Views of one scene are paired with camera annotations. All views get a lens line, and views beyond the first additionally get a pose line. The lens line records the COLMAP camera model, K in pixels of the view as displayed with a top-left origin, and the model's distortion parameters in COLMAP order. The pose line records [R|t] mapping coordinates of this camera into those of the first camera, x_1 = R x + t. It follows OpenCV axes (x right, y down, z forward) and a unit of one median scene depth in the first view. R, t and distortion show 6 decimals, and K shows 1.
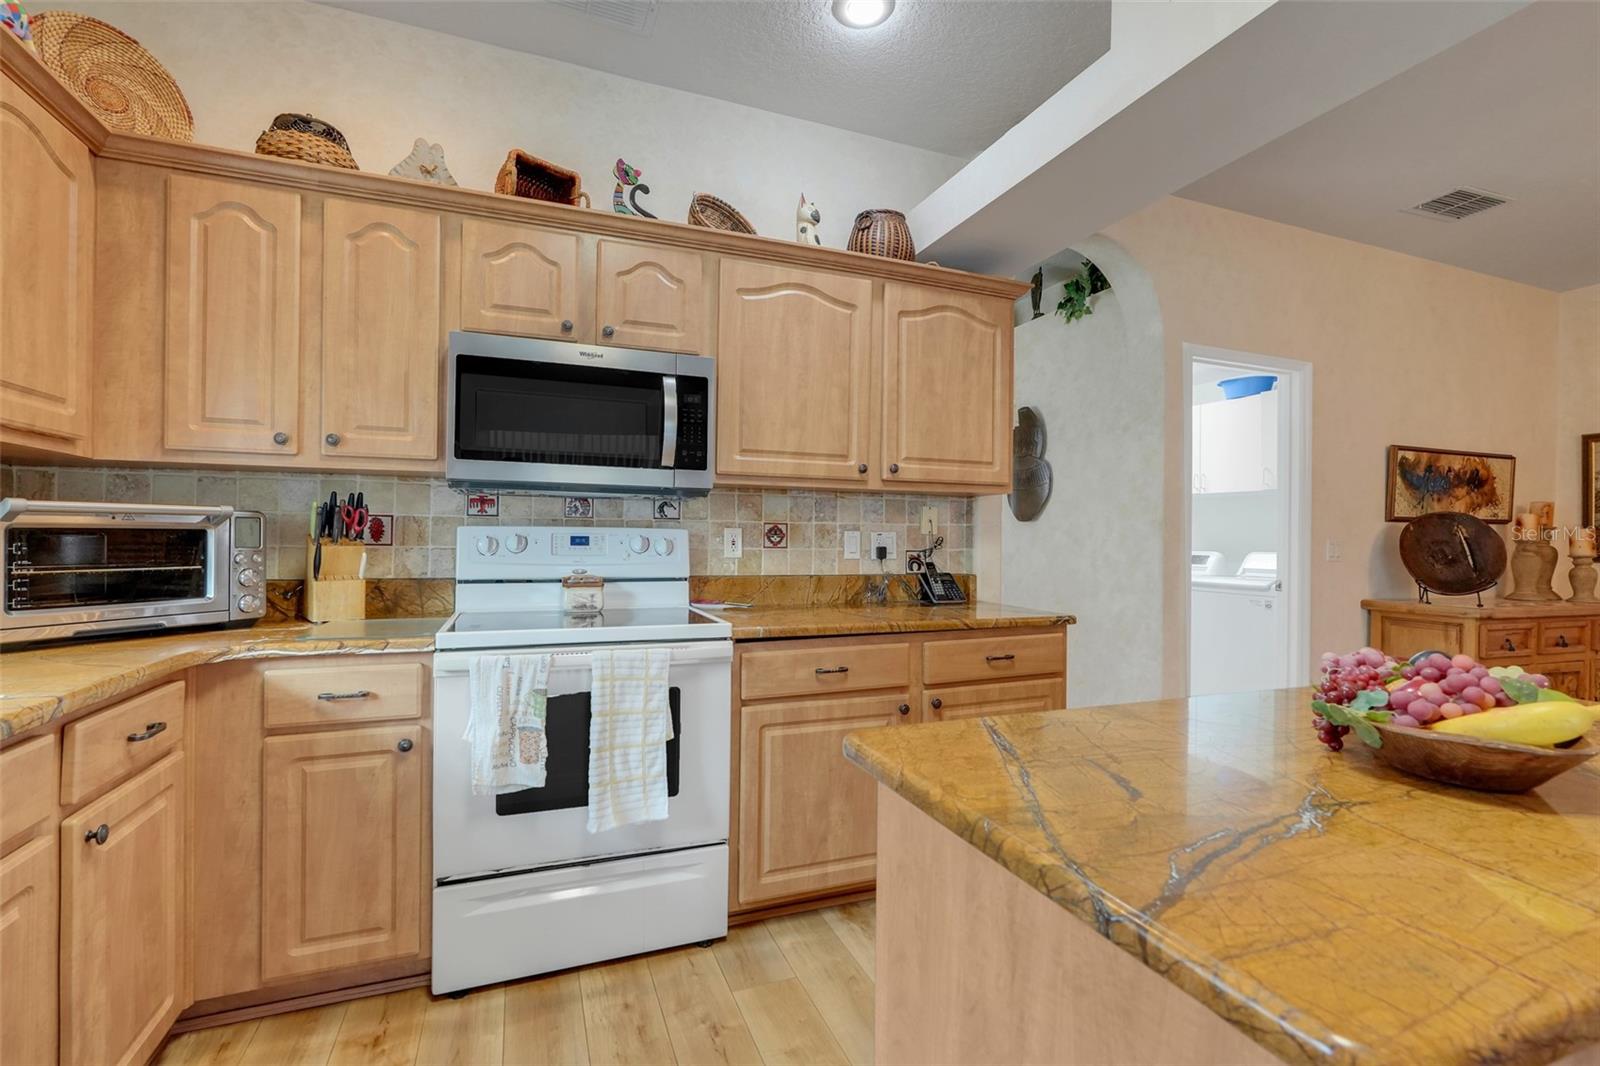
lens RADIAL K [[710.5, 0, 788.5], [0, 710.5, 536.0], [0, 0, 1]] dist [-0.009434, 0.005050]
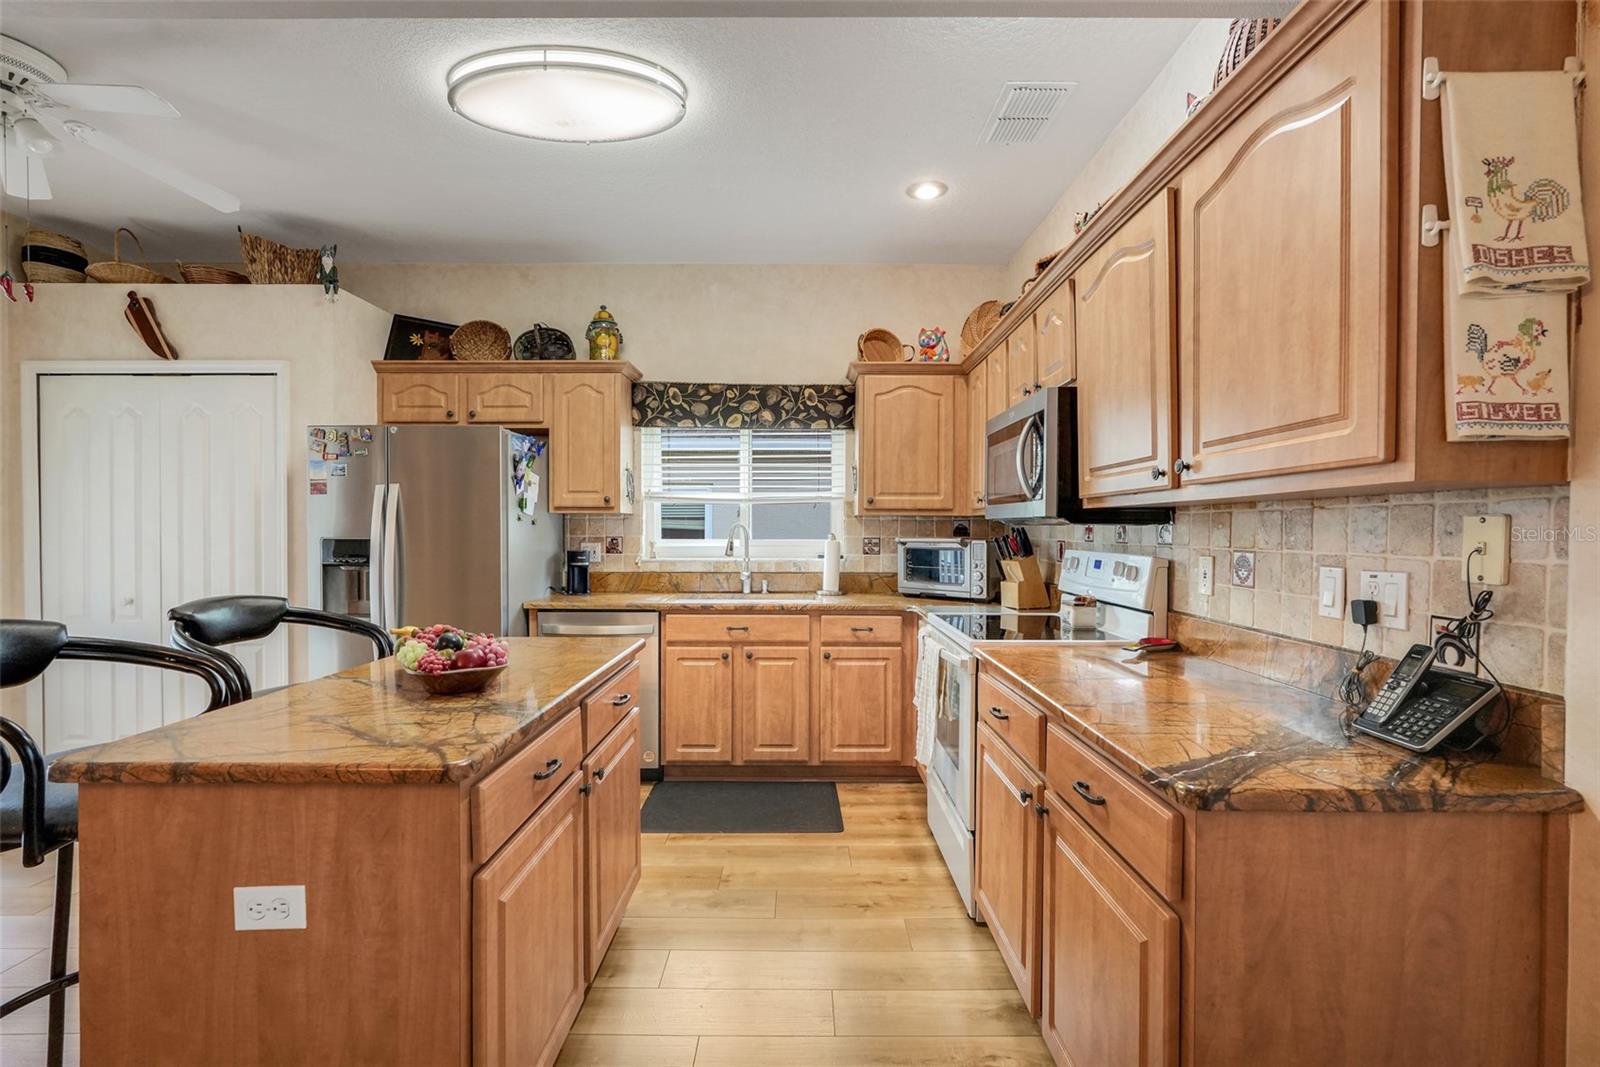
lens RADIAL K [[710.5, 0, 795.3], [0, 710.5, 531.9], [0, 0, 1]] dist [-0.009434, 0.005050]
pose [[-0.359545, -0.008307, -0.933091, 0.849141], [-0.008300, 0.999949, -0.005704, -0.031017], [0.933091, 0.005693, -0.359596, 0.908043]]
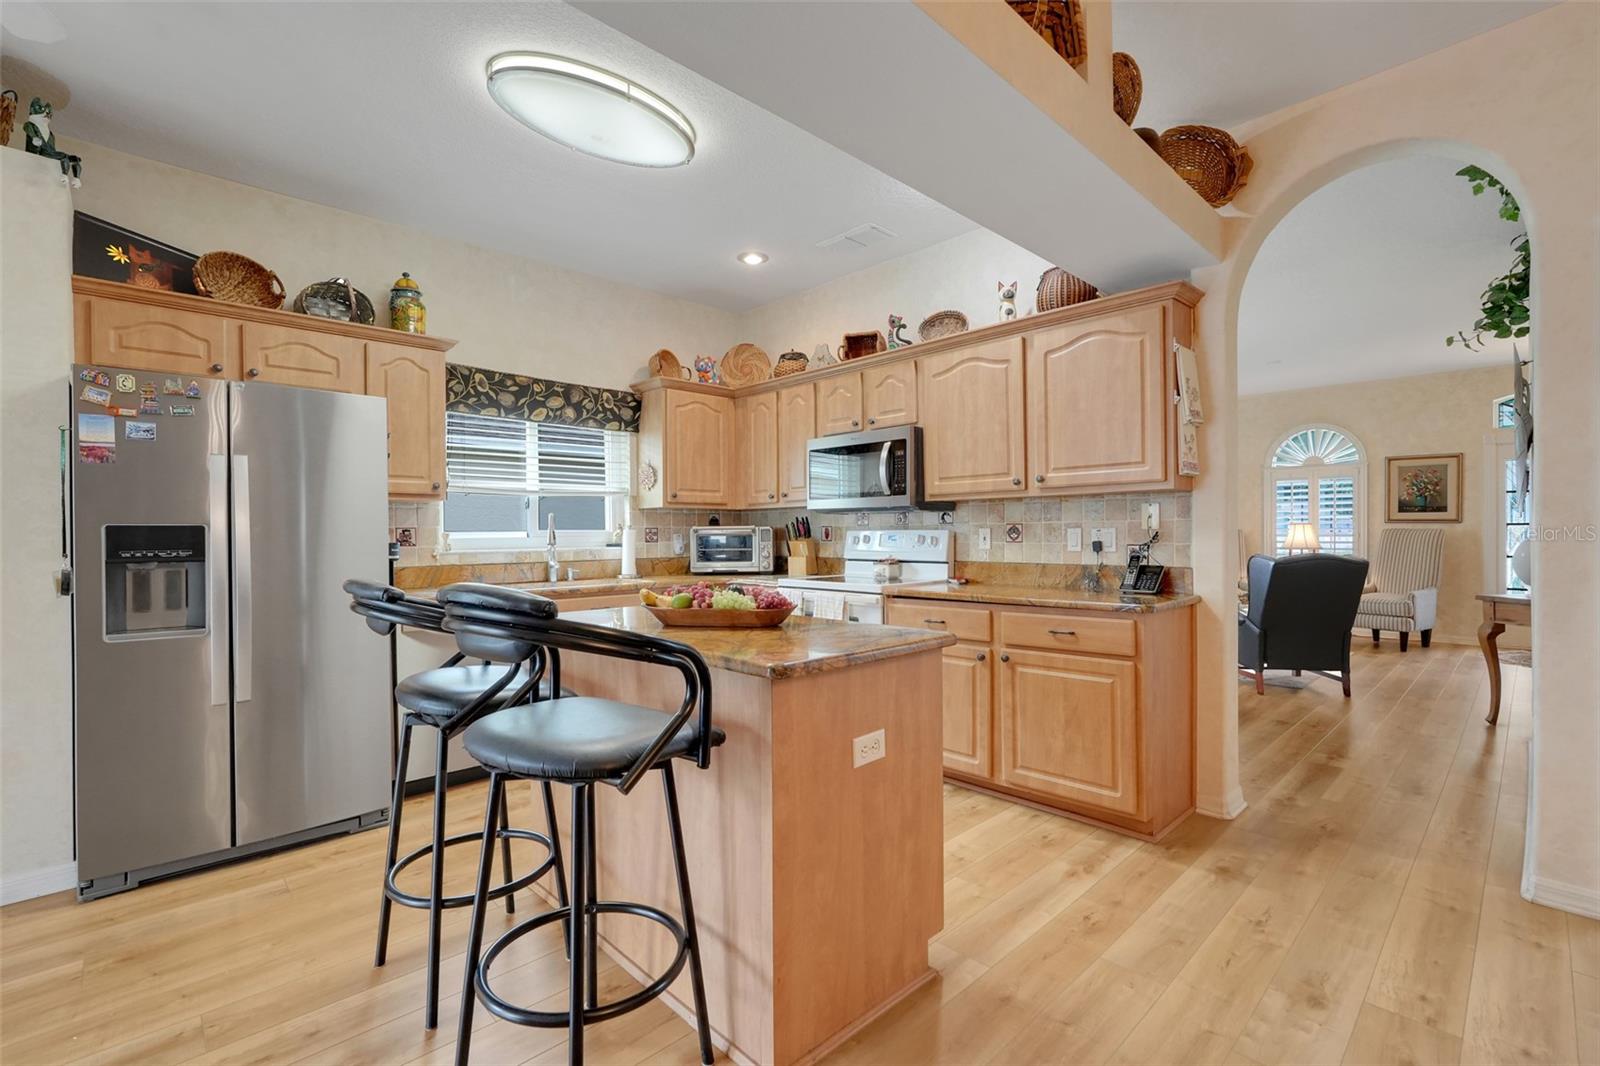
lens RADIAL K [[710.5, 0, 793.5], [0, 710.5, 531.9], [0, 0, 1]] dist [-0.009434, 0.005050]
pose [[0.382005, -0.016787, -0.924008, 1.144833], [0.011275, 0.999845, -0.013503, 0.011626], [0.924092, -0.005260, 0.382135, 0.113202]]
